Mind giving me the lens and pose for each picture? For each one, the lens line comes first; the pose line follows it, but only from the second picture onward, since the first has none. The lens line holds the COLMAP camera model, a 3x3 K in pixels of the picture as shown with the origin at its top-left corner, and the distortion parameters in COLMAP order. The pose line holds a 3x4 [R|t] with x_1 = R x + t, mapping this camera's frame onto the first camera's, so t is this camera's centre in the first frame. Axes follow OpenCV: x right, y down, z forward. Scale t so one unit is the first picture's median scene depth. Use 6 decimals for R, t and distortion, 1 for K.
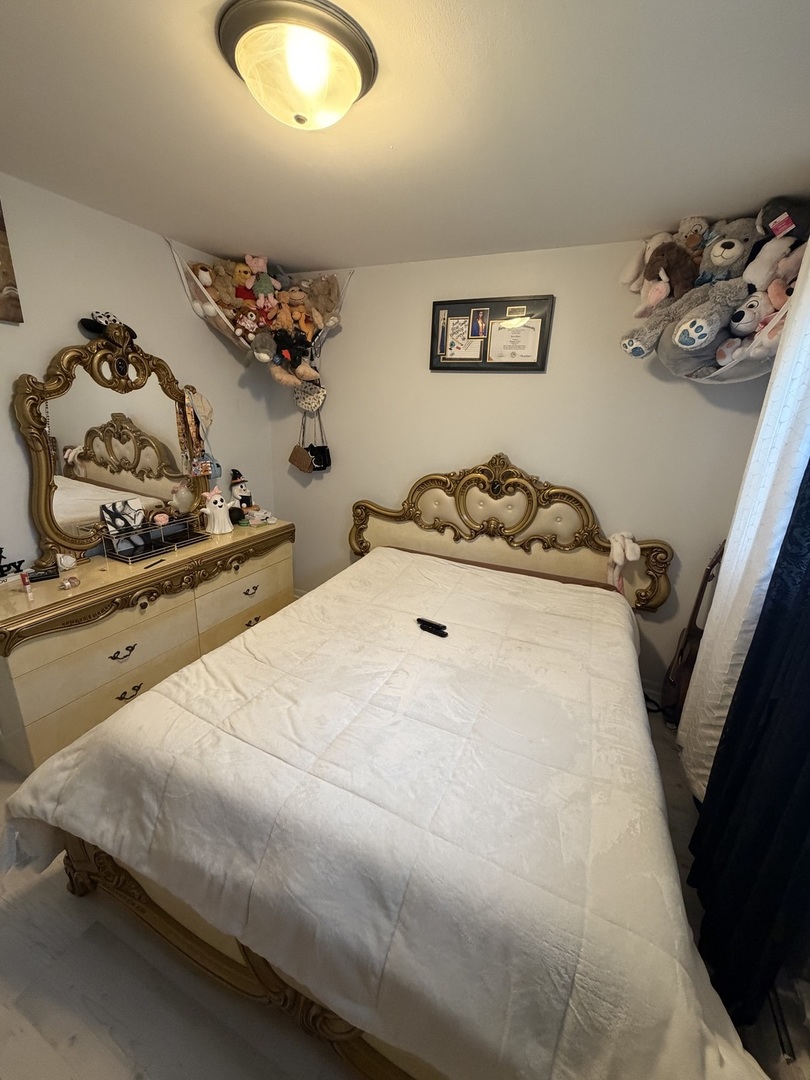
lens RADIAL K [[429.3, 0, 403.5], [0, 429.3, 539.0], [0, 0, 1]] dist [-0.000973, -0.000076]
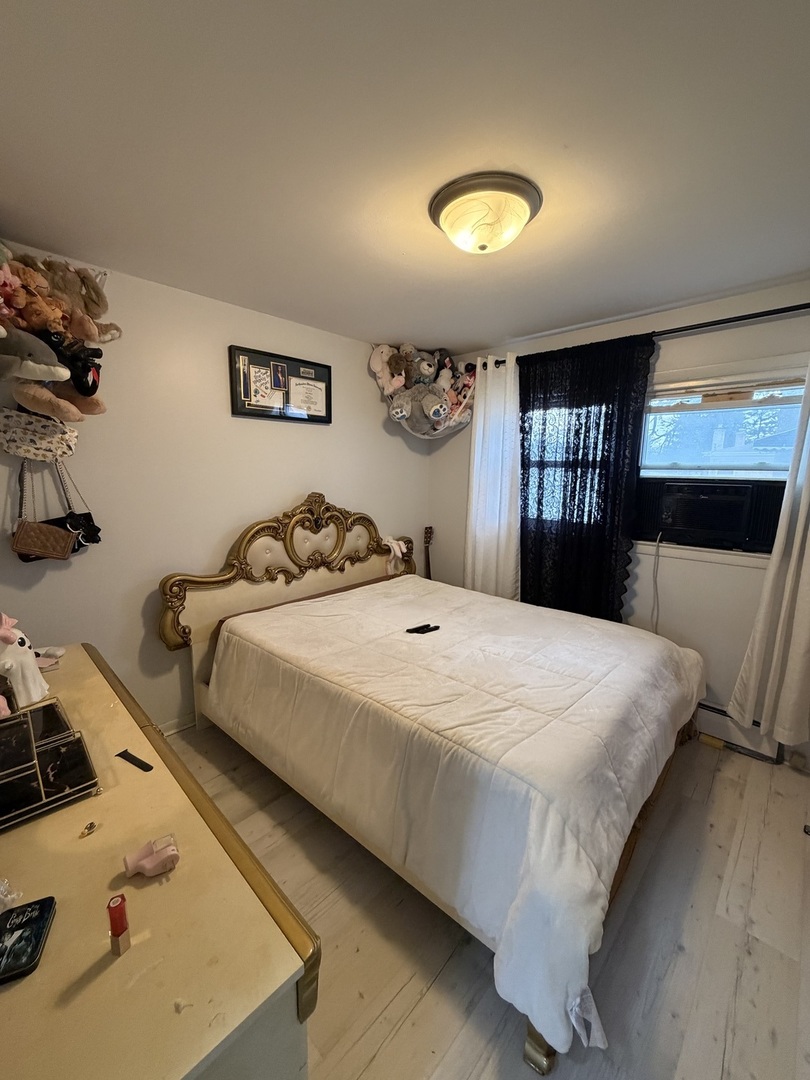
lens RADIAL K [[429.3, 0, 404.2], [0, 429.3, 540.5], [0, 0, 1]] dist [-0.000973, -0.000076]
pose [[0.328974, -0.195644, 0.923850, -0.770611], [0.283051, 0.953752, 0.101185, -0.129552], [-0.900921, 0.228210, 0.369137, 0.407705]]
